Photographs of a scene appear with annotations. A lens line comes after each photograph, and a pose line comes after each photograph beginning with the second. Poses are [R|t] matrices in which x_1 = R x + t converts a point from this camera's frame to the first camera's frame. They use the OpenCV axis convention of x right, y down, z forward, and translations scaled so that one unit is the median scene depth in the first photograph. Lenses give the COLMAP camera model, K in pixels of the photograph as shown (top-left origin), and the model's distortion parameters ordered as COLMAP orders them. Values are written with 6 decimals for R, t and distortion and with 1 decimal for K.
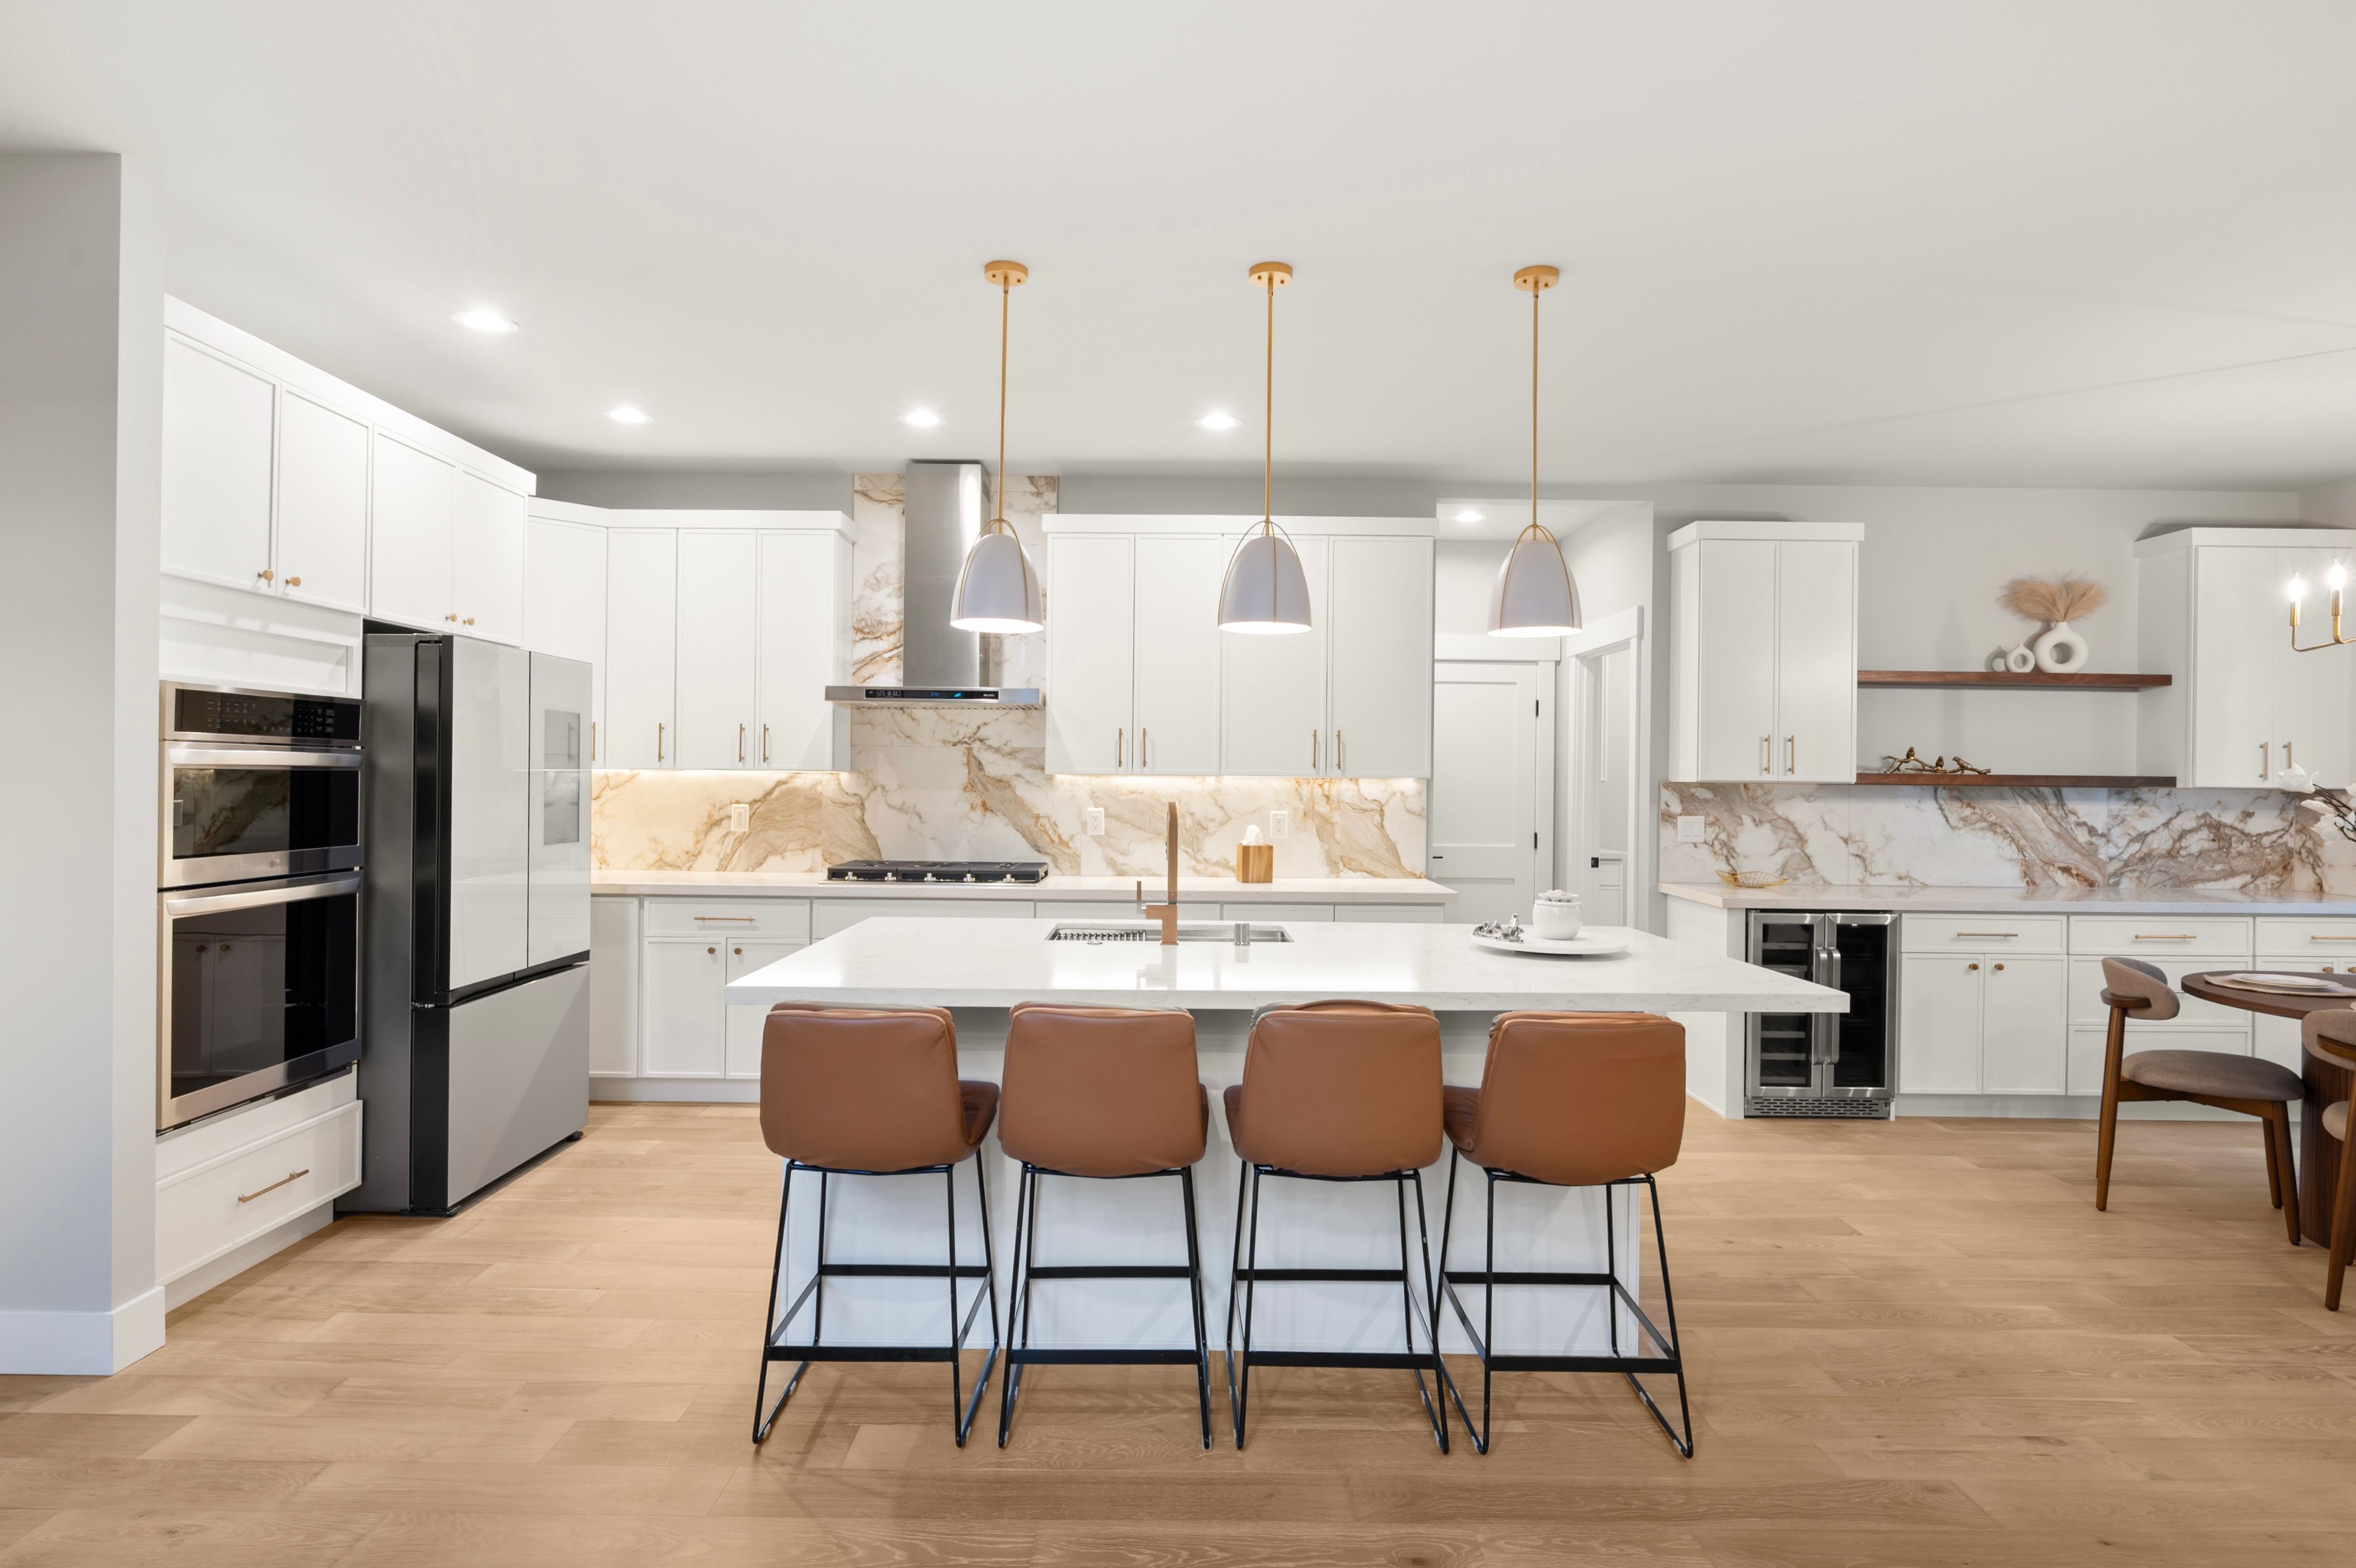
lens RADIAL K [[1239.5, 0, 1170.1], [0, 1239.5, 777.4], [0, 0, 1]] dist [-0.001401, 0.000666]
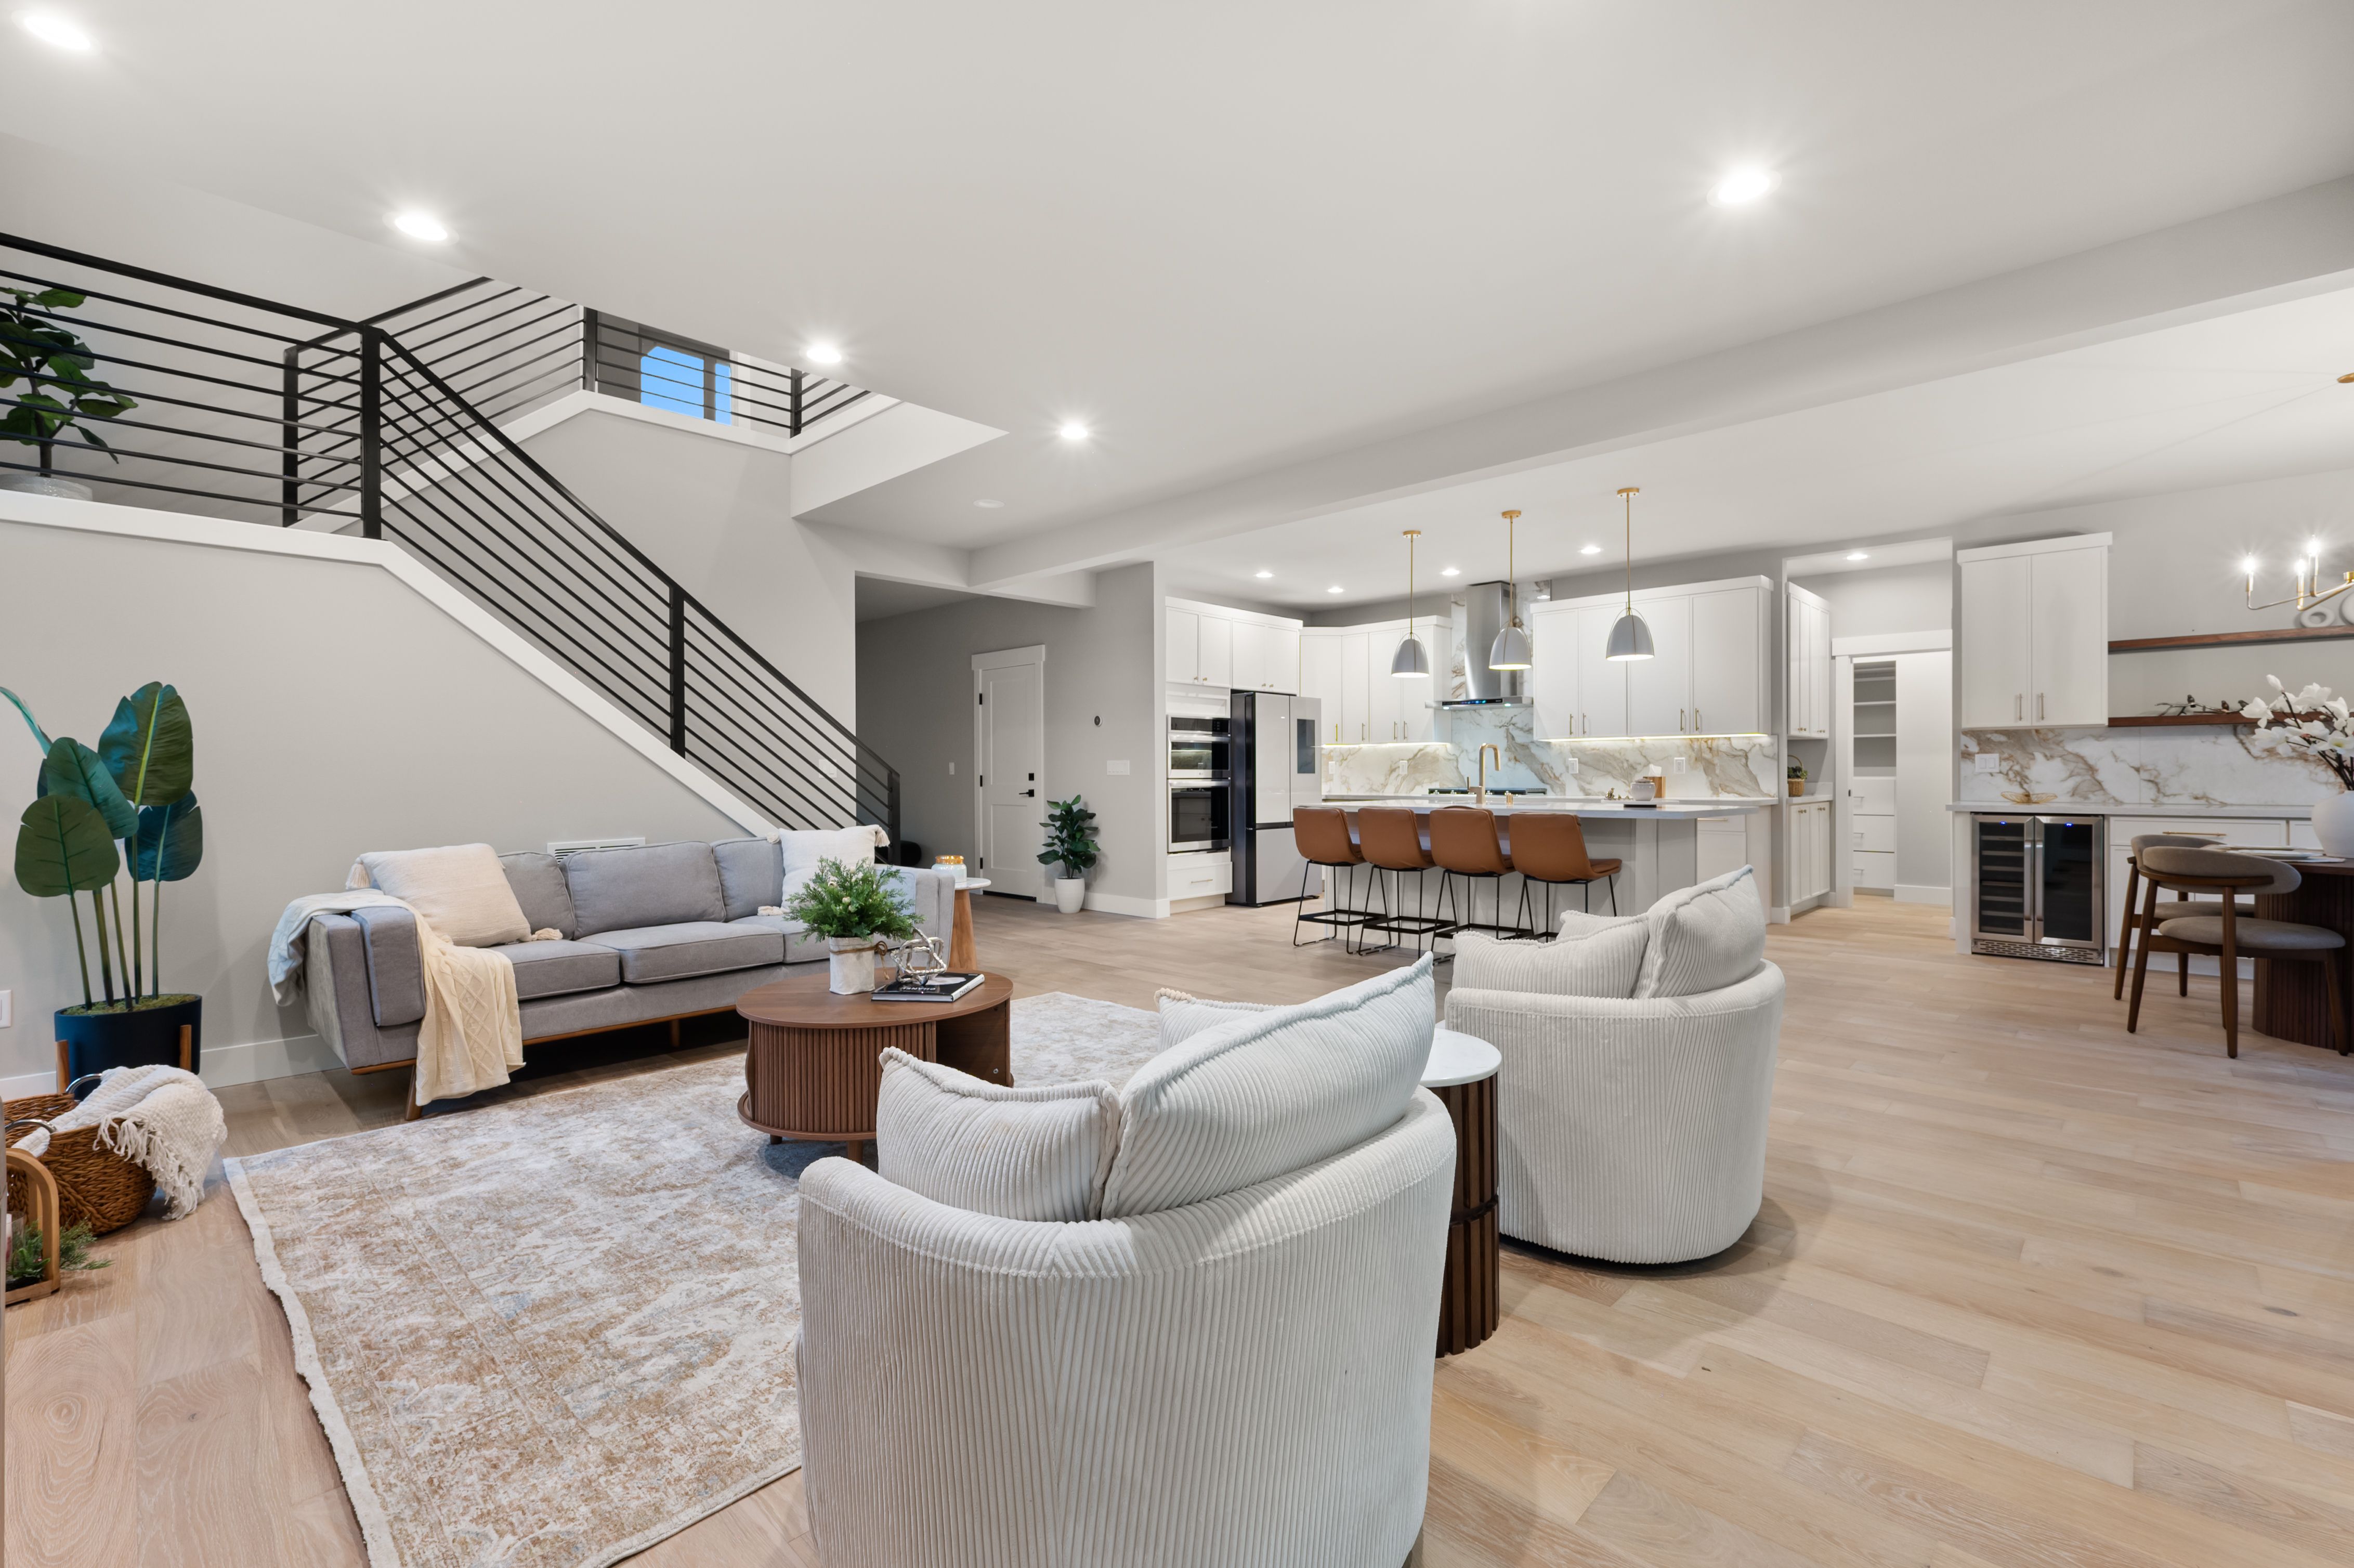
lens RADIAL K [[1008.5, 0, 1184.4], [0, 1008.5, 776.2], [0, 0, 1]] dist [0.000445, -0.000256]
pose [[0.719796, -0.011825, -0.694085, 0.562378], [0.011798, 0.999919, -0.004800, 0.051616], [0.694086, -0.004734, 0.719877, -0.468677]]
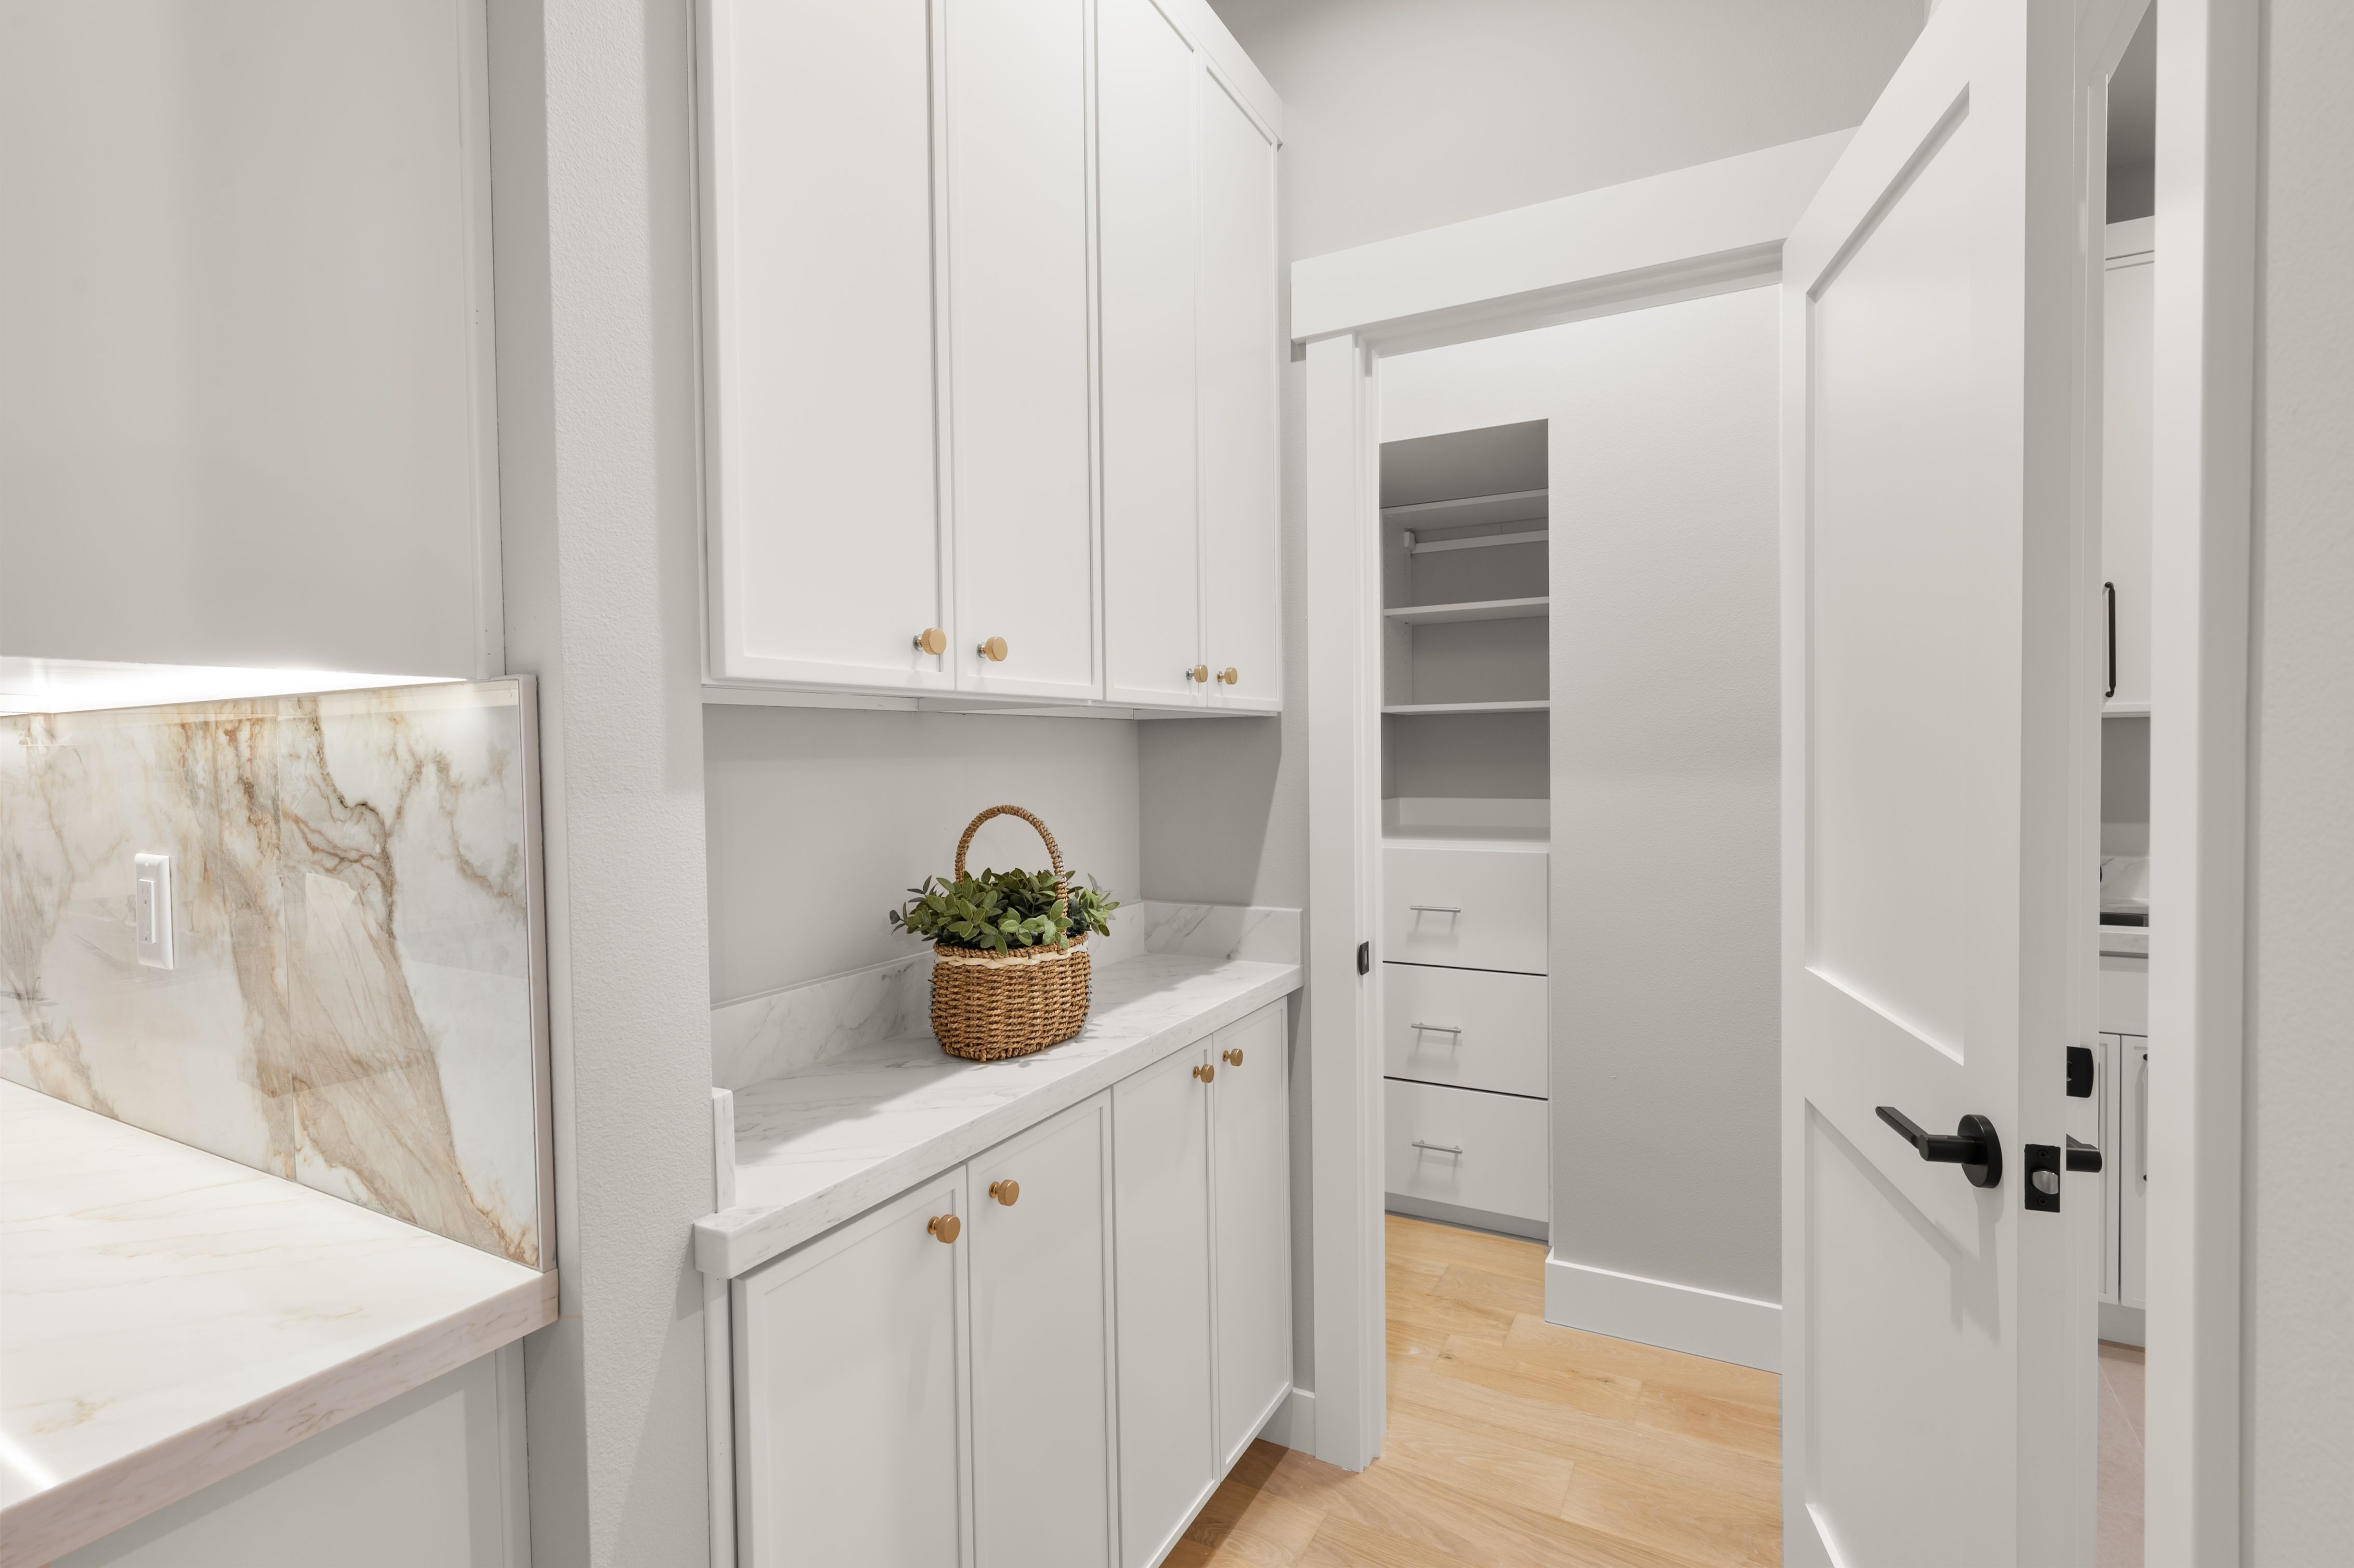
lens RADIAL K [[1086.7, 0, 1177.0], [0, 1086.7, 784.0], [0, 0, 1]] dist [0.001228, 0.000179]
pose [[0.878945, -0.009815, -0.476822, 0.356537], [0.024085, 0.999426, 0.023826, 0.014229], [0.476315, -0.032426, 0.878677, 0.919069]]
